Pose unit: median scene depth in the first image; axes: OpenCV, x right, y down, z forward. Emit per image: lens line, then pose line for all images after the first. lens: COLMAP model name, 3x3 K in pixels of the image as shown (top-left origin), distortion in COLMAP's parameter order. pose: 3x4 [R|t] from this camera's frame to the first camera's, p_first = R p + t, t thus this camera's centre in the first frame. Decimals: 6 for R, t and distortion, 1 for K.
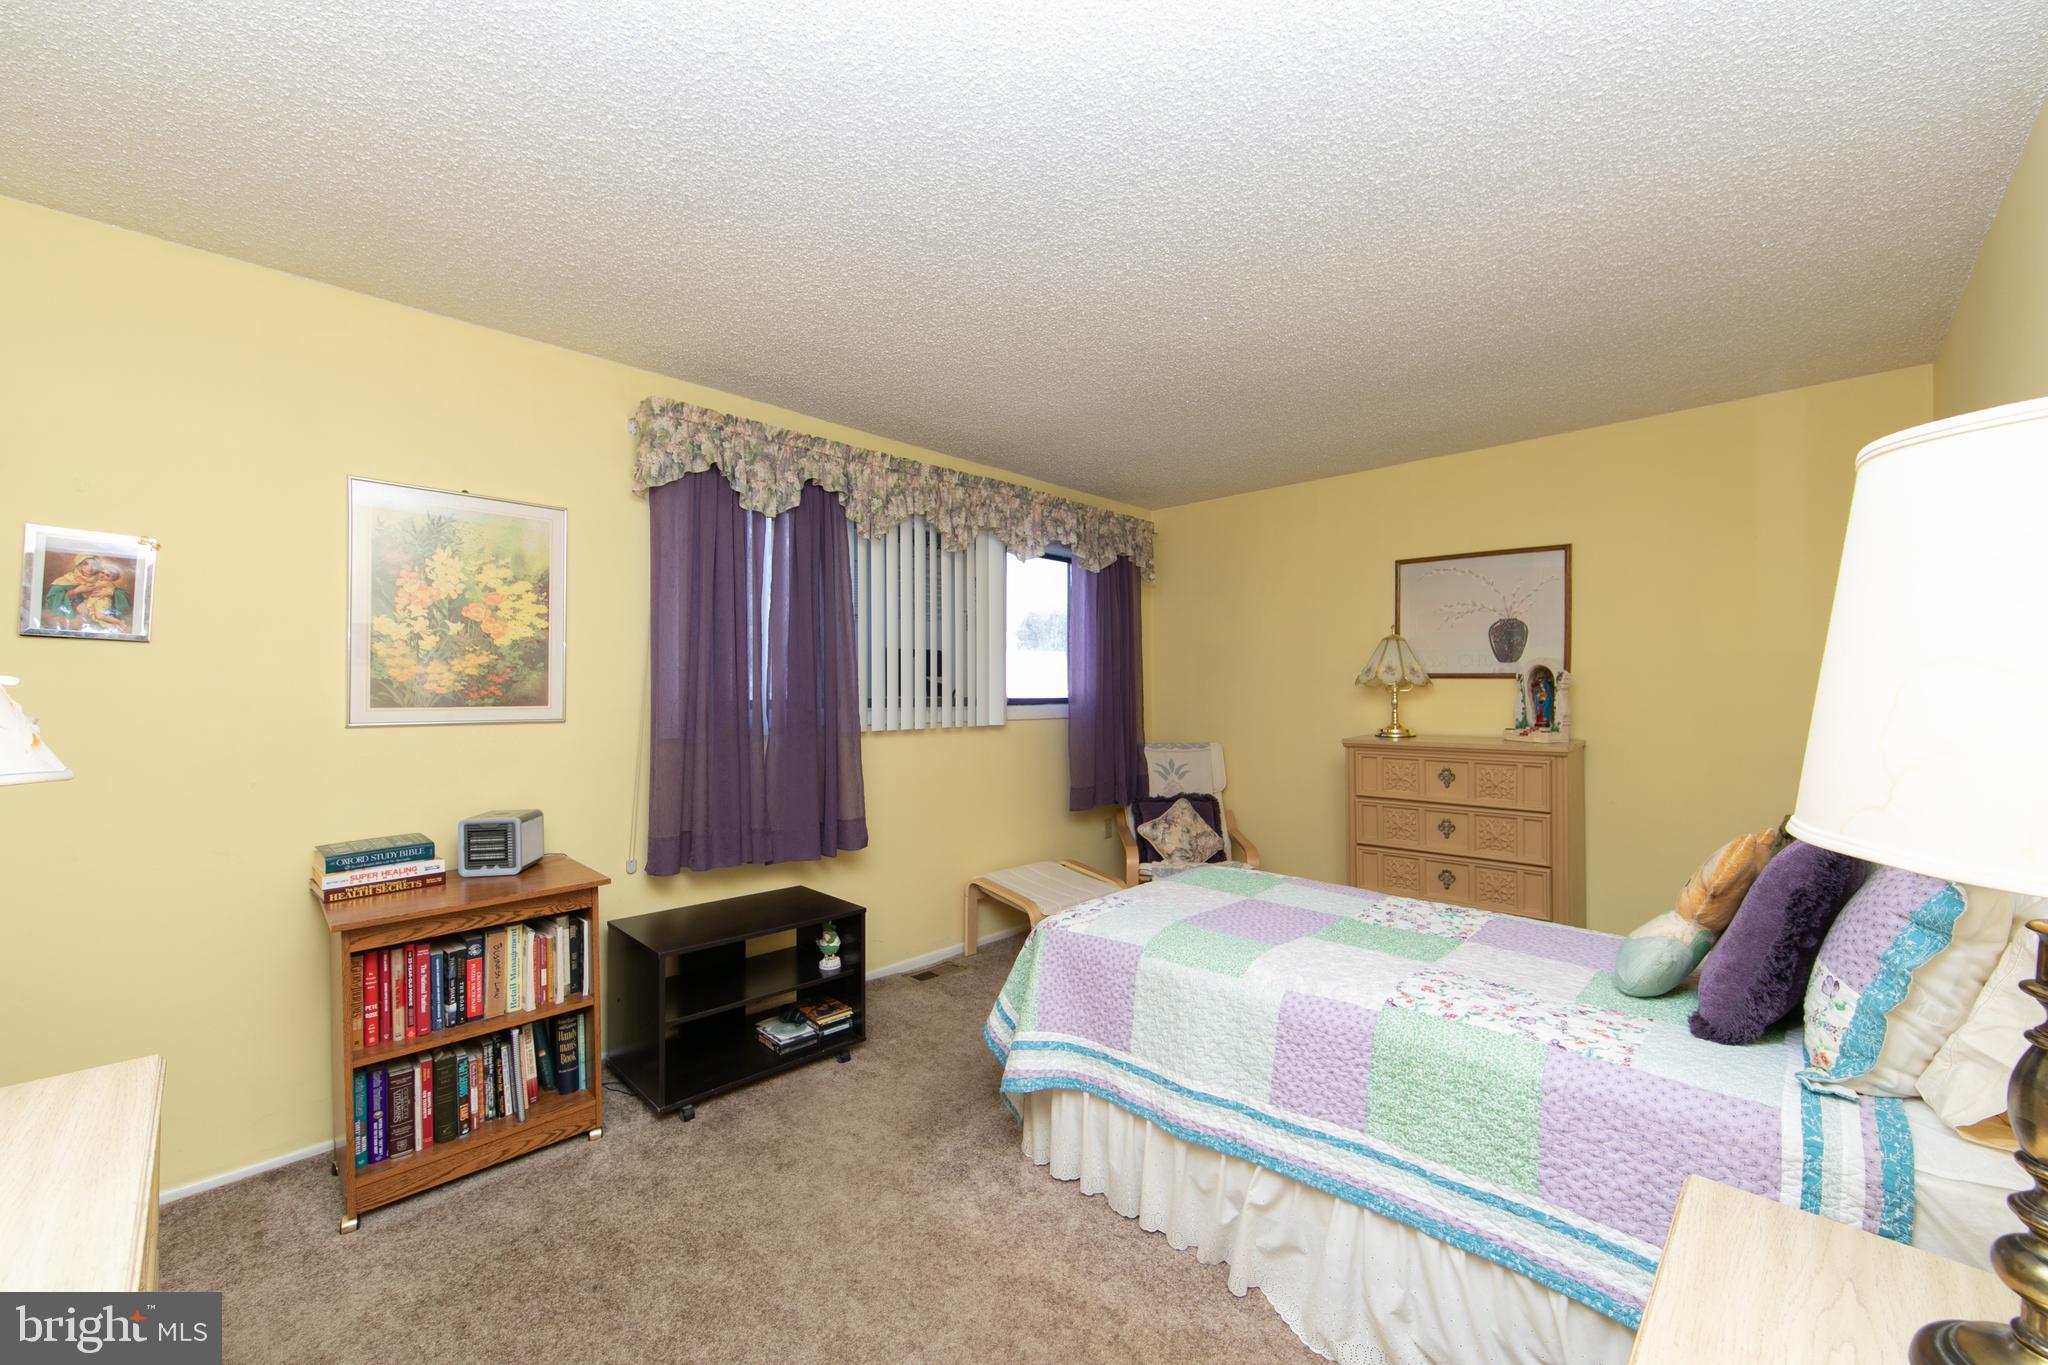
lens RADIAL K [[820.5, 0, 1032.1], [0, 820.5, 687.4], [0, 0, 1]] dist [-0.002281, -0.000597]
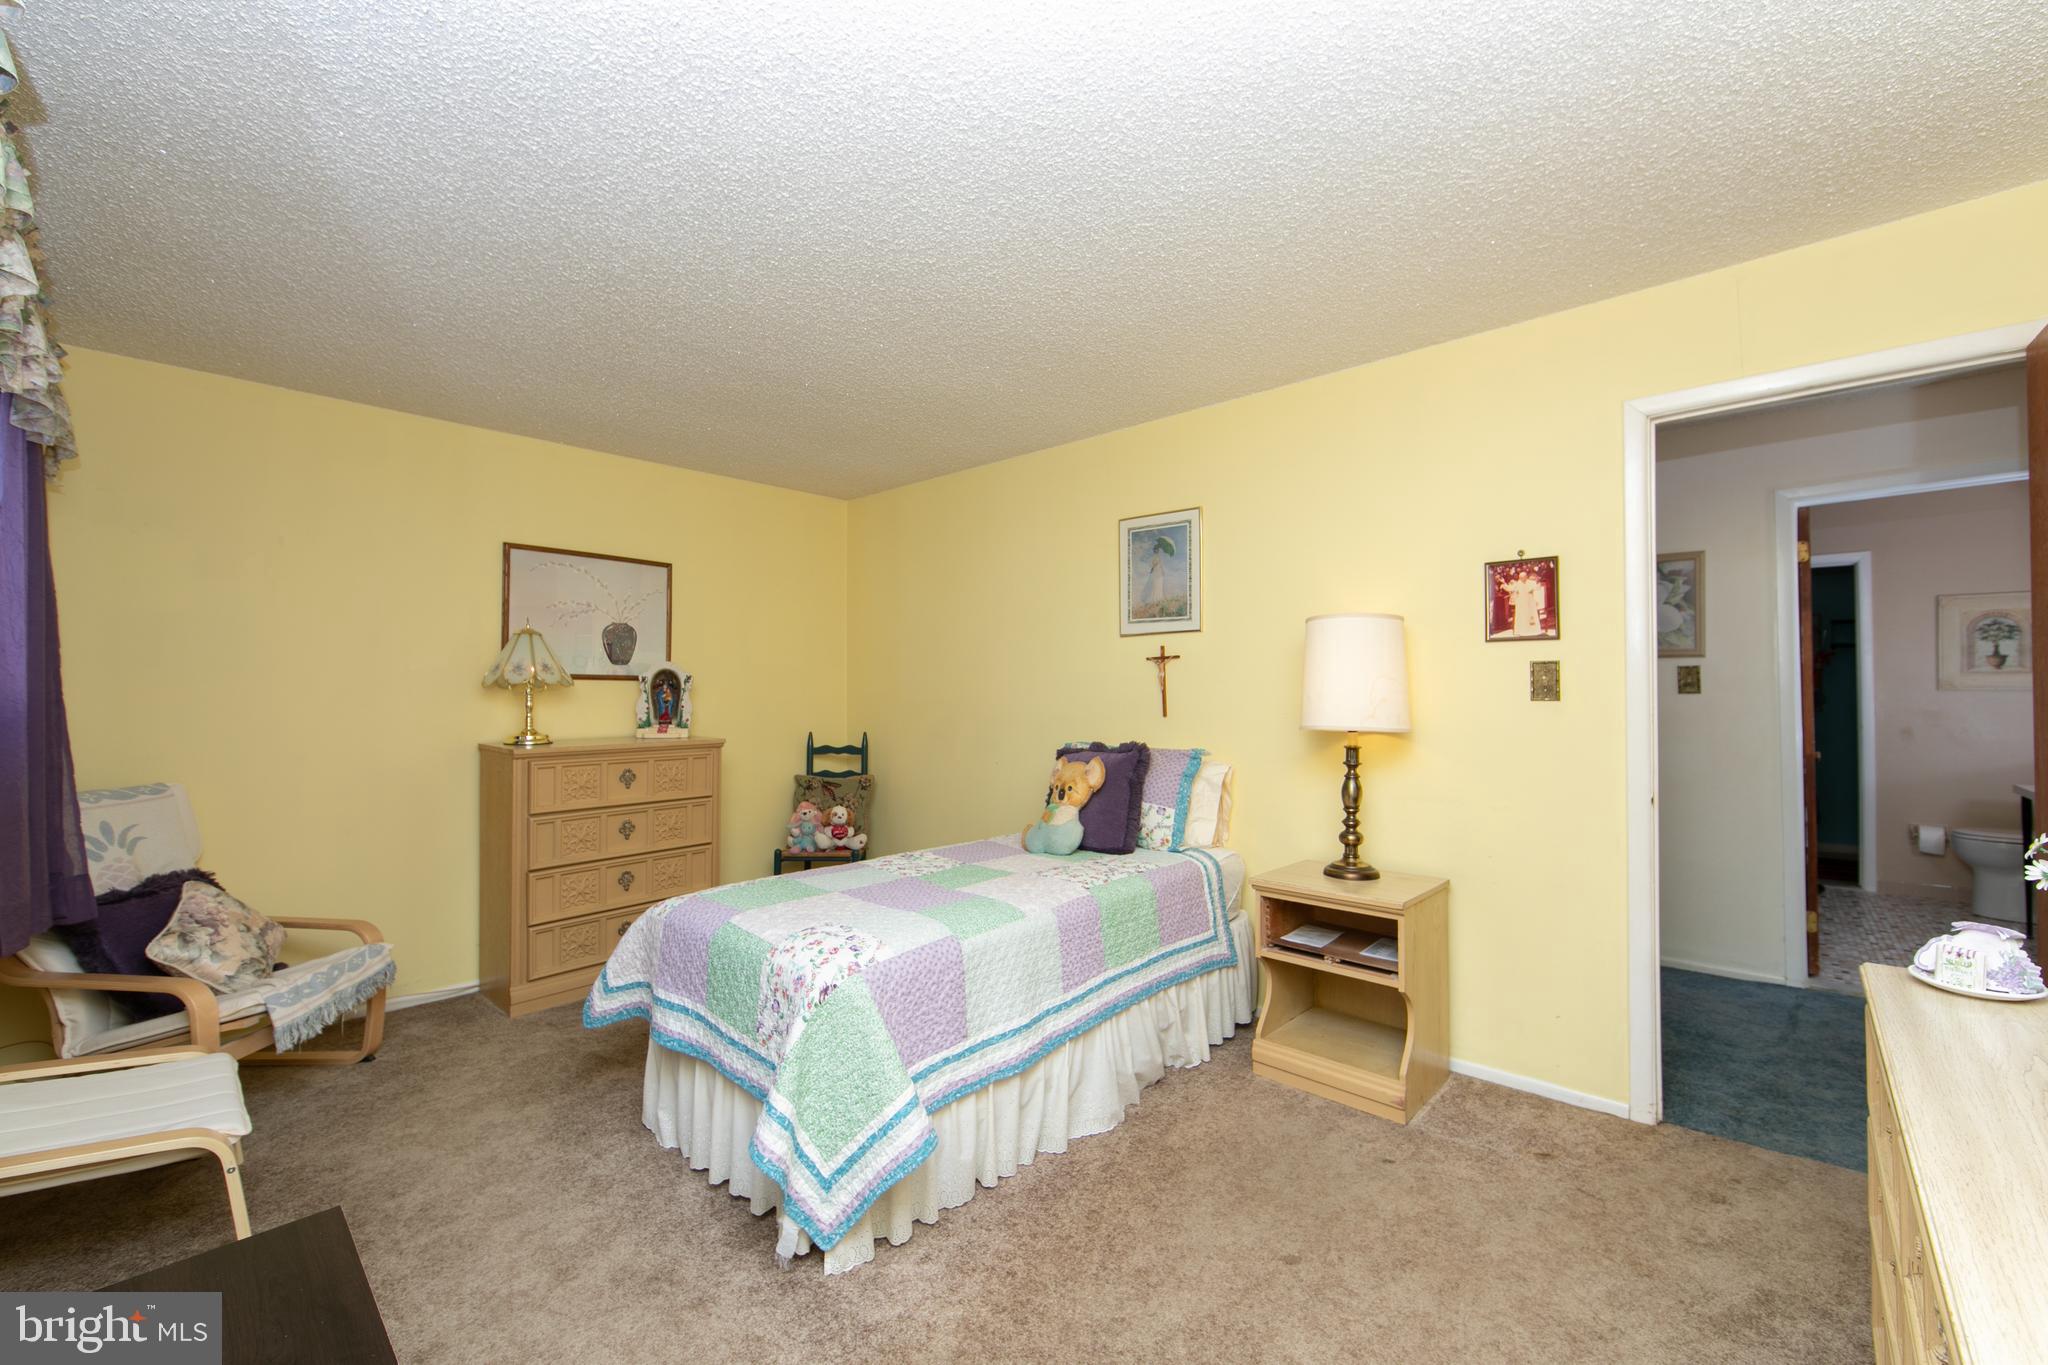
lens RADIAL K [[820.5, 0, 1032.1], [0, 820.5, 687.4], [0, 0, 1]] dist [-0.002281, -0.000597]
pose [[-0.036154, 0.006114, 0.999328, -0.516425], [0.005746, 0.999966, -0.005910, 0.007588], [-0.999330, 0.005528, -0.036188, 0.539976]]
